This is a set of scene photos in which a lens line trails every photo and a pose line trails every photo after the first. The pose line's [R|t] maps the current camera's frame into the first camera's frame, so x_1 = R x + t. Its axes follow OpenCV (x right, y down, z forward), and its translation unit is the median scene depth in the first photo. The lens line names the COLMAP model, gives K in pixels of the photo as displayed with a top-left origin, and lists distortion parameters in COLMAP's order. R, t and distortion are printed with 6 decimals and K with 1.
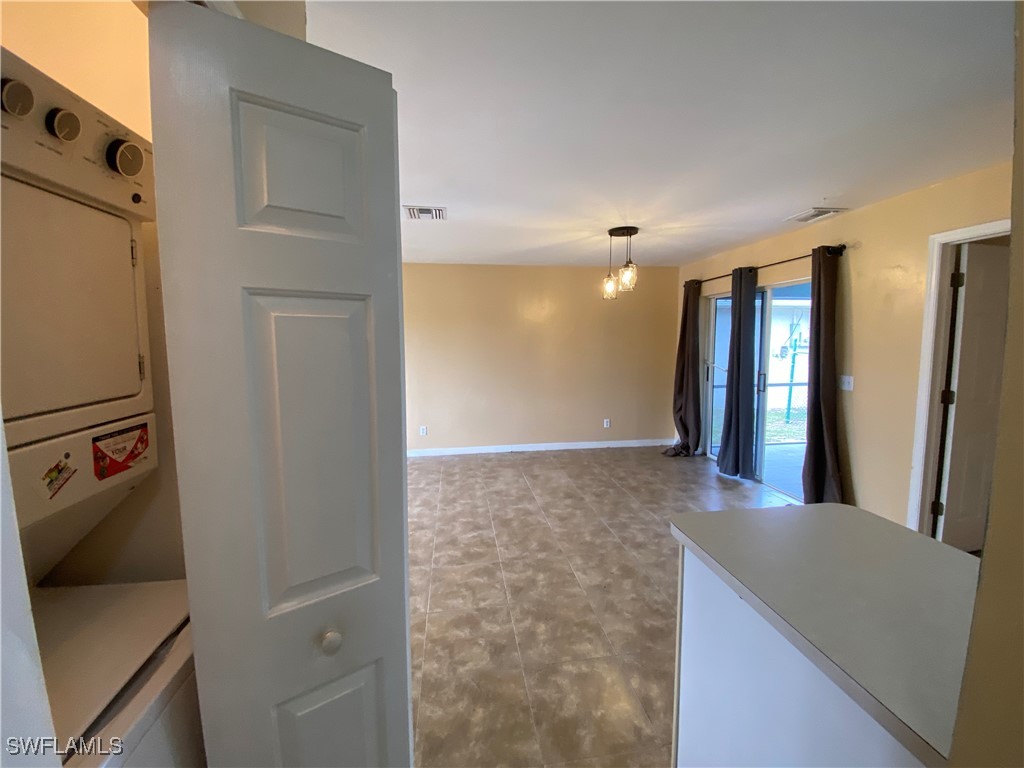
lens RADIAL K [[413.5, 0, 511.0], [0, 413.5, 376.4], [0, 0, 1]] dist [0.019966, -0.019378]
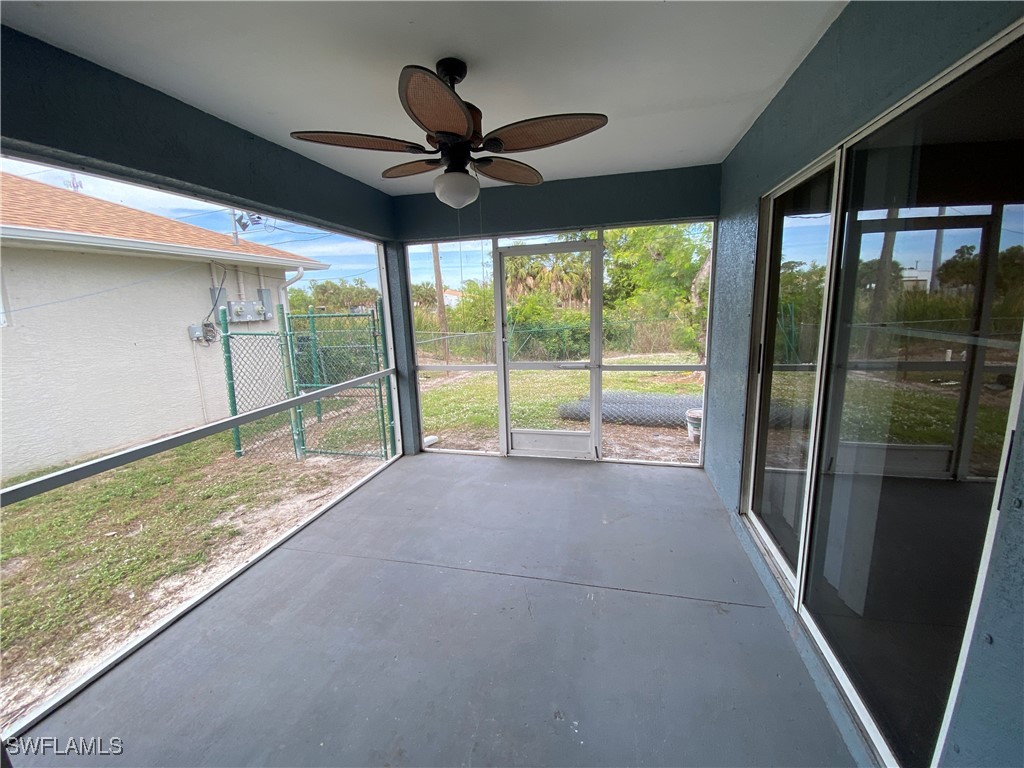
lens RADIAL K [[413.5, 0, 509.3], [0, 413.5, 382.7], [0, 0, 1]] dist [0.019966, -0.019378]
pose [[0.365957, -0.176093, 0.913820, 0.611861], [0.108957, 0.983289, 0.145846, -0.069081], [-0.924231, 0.046194, 0.379028, 0.897976]]
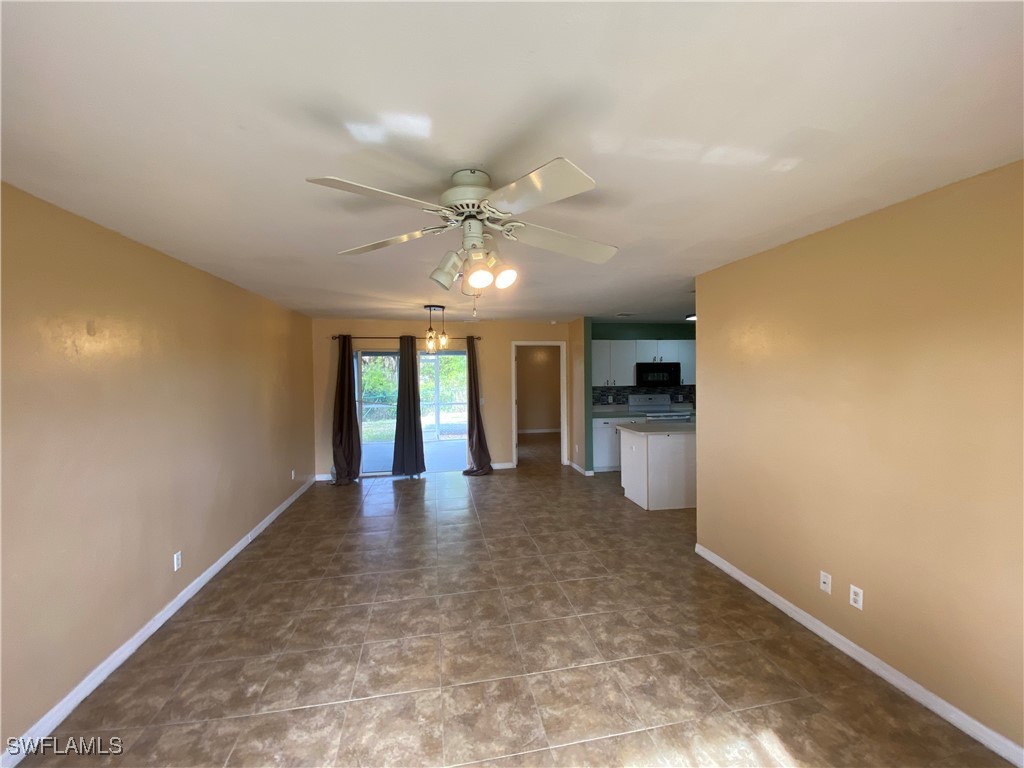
lens RADIAL K [[413.5, 0, 513.9], [0, 413.5, 374.5], [0, 0, 1]] dist [0.019966, -0.019378]
pose [[-0.057292, 0.001112, 0.998357, -0.995203], [0.101775, 0.994796, 0.004733, -0.088655], [-0.993156, 0.101879, -0.057107, 0.723508]]
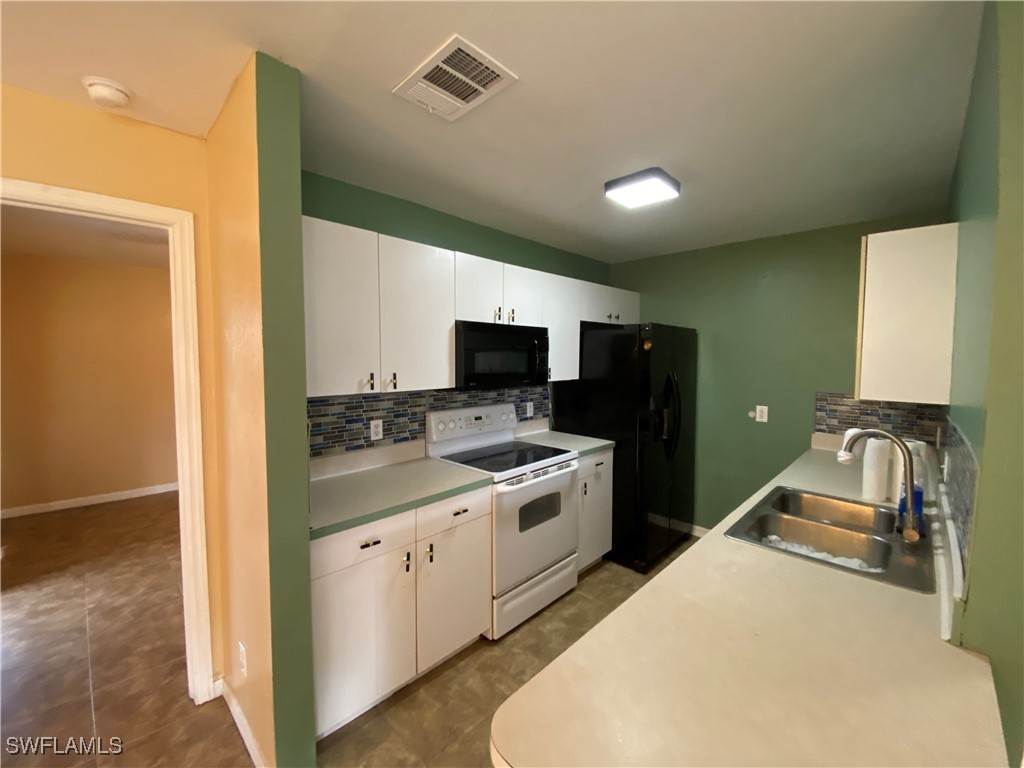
lens RADIAL K [[413.5, 0, 513.2], [0, 413.5, 376.2], [0, 0, 1]] dist [0.019966, -0.019378]
pose [[-0.620735, -0.038096, 0.783094, 0.144206], [0.068582, 0.992352, 0.102639, -0.054459], [-0.781015, 0.117417, -0.613375, 0.427194]]
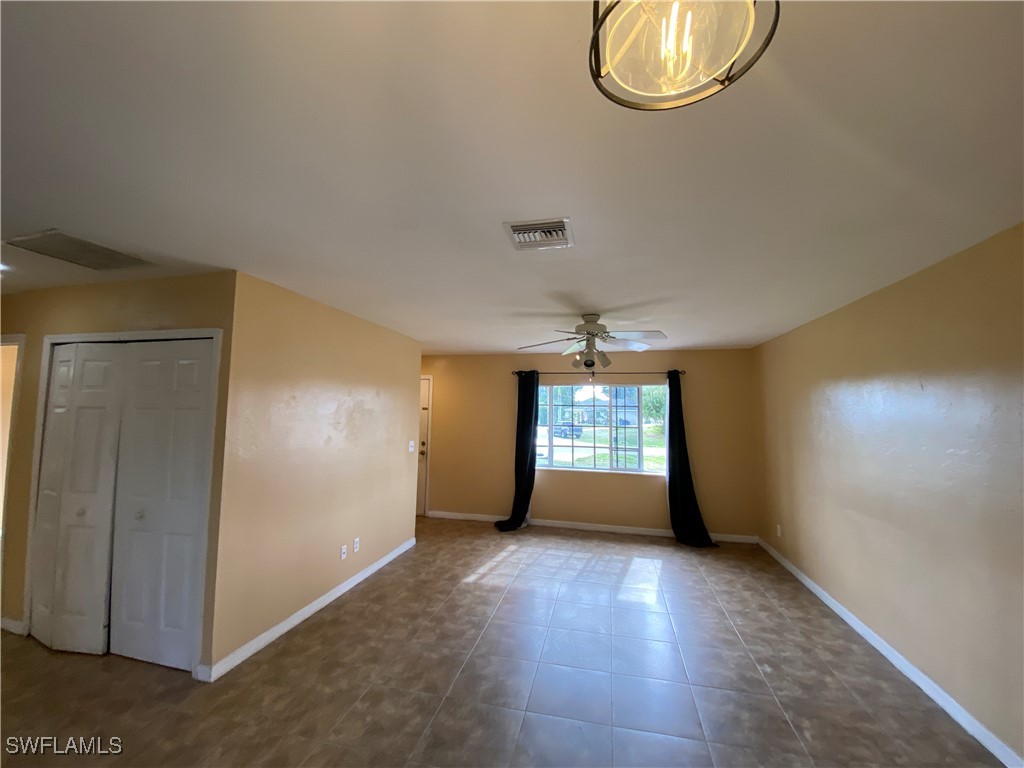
lens RADIAL K [[413.5, 0, 510.2], [0, 413.5, 378.7], [0, 0, 1]] dist [0.019966, -0.019378]
pose [[-0.363408, -0.070717, -0.928942, 0.283124], [-0.095417, 0.994697, -0.038395, -0.106100], [0.926731, 0.074684, -0.368228, 0.892314]]
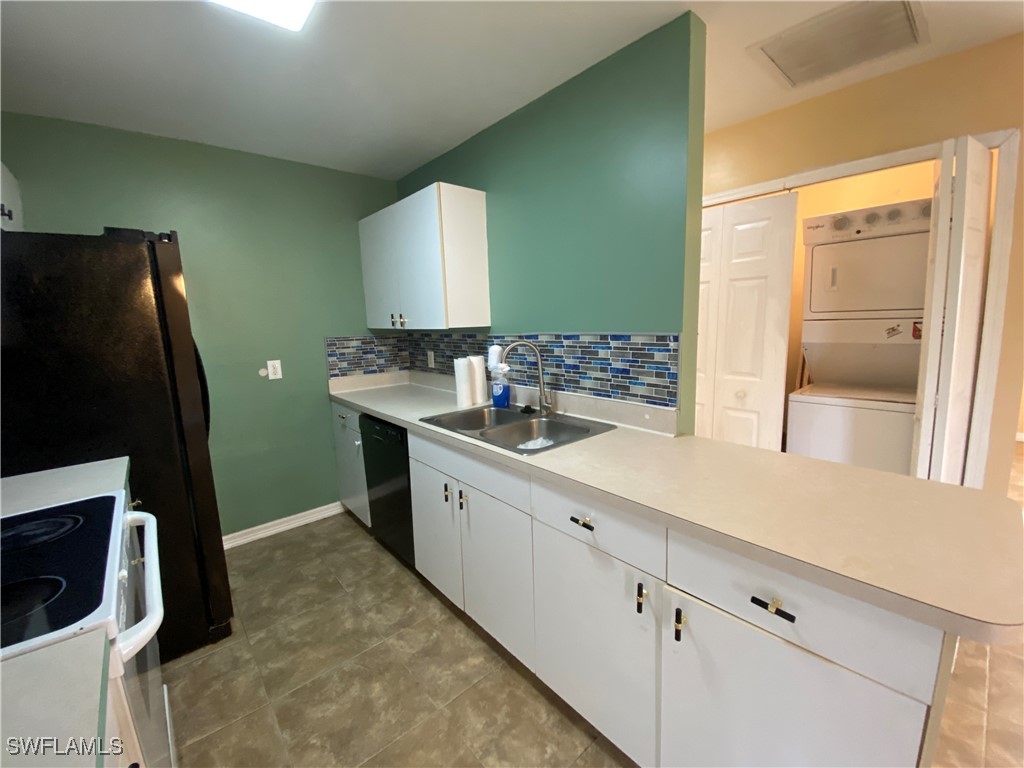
lens RADIAL K [[413.5, 0, 514.6], [0, 413.5, 378.5], [0, 0, 1]] dist [0.019966, -0.019378]
pose [[-0.832768, 0.115081, -0.541529, 0.500487], [-0.010549, 0.974681, 0.223351, -0.012046], [0.553522, 0.191712, -0.810469, 0.347169]]
